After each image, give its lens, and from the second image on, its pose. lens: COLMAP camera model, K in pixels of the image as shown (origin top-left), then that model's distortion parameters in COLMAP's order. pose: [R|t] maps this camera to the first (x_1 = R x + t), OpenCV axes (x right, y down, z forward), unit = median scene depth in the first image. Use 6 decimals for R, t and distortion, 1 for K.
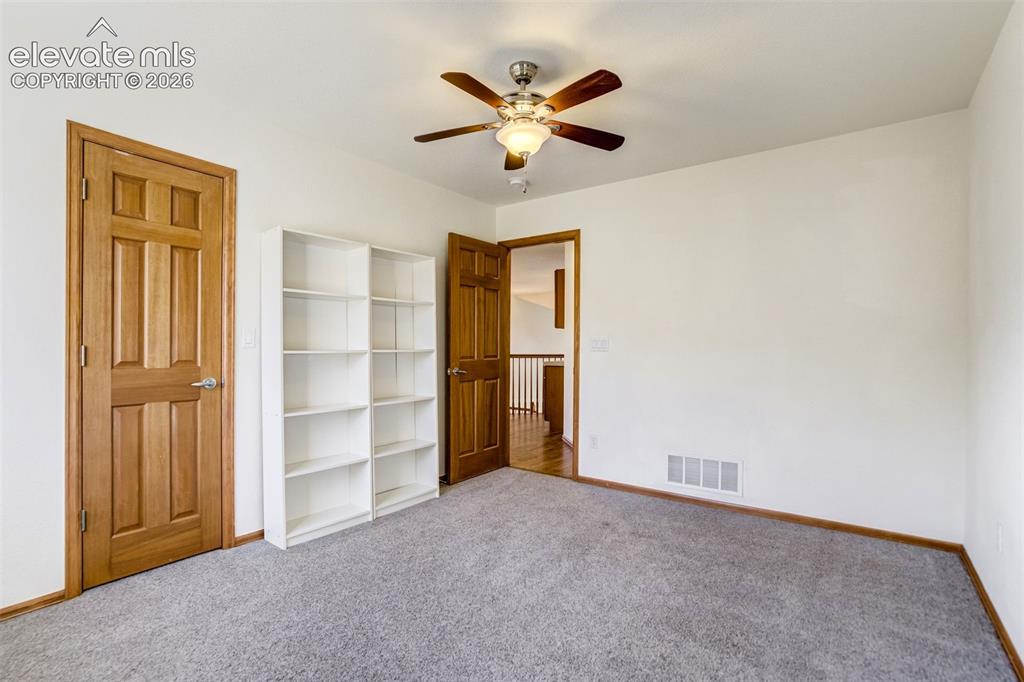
lens RADIAL K [[466.7, 0, 512.0], [0, 466.7, 341.0], [0, 0, 1]] dist [-0.032512, 0.000232]
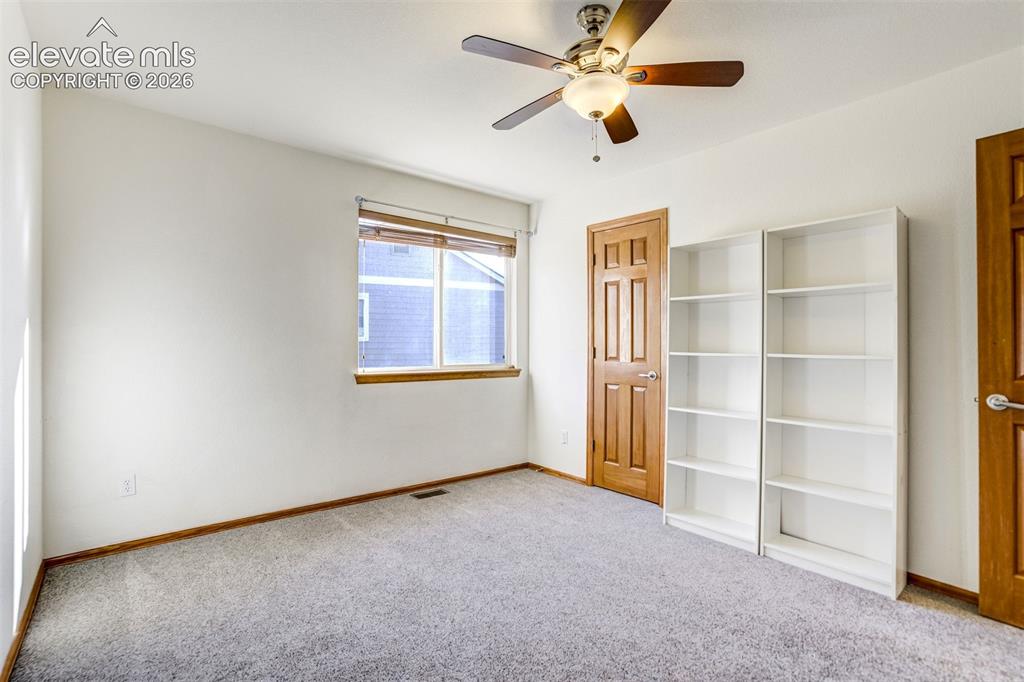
lens RADIAL K [[482.5, 0, 529.0], [0, 482.5, 339.6], [0, 0, 1]] dist [-0.035459, 0.012685]
pose [[-0.213499, -0.019899, -0.976741, 0.840547], [-0.005439, 0.999801, -0.019180, 0.016556], [0.976928, 0.001217, -0.213565, 1.011917]]
